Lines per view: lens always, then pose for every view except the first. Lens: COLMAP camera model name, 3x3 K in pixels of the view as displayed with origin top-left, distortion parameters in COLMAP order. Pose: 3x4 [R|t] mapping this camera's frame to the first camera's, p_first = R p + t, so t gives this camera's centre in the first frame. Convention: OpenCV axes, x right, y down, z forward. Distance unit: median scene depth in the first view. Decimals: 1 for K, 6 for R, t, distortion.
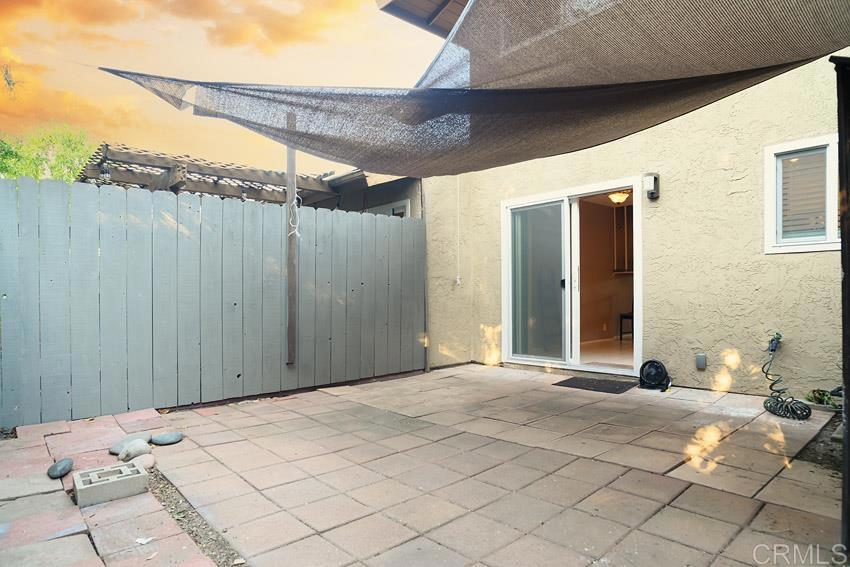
lens RADIAL K [[499.4, 0, 429.0], [0, 499.4, 286.7], [0, 0, 1]] dist [-0.045972, 0.000916]
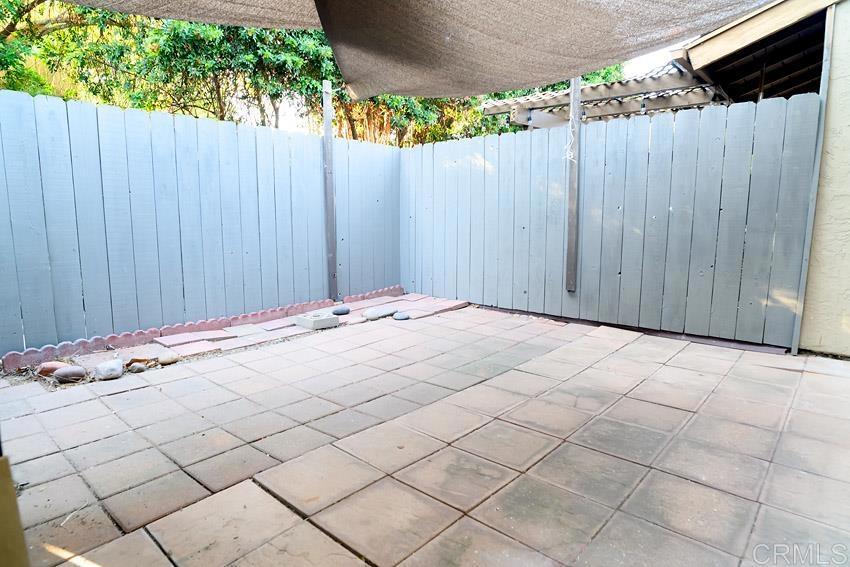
lens RADIAL K [[487.4, 0, 425.2], [0, 487.4, 269.8], [0, 0, 1]] dist [-0.038733, 0.000034]
pose [[0.108884, 0.135323, -0.984800, 0.717556], [0.021511, 0.990138, 0.138435, -0.029305], [0.993822, -0.036258, 0.104899, 0.708912]]
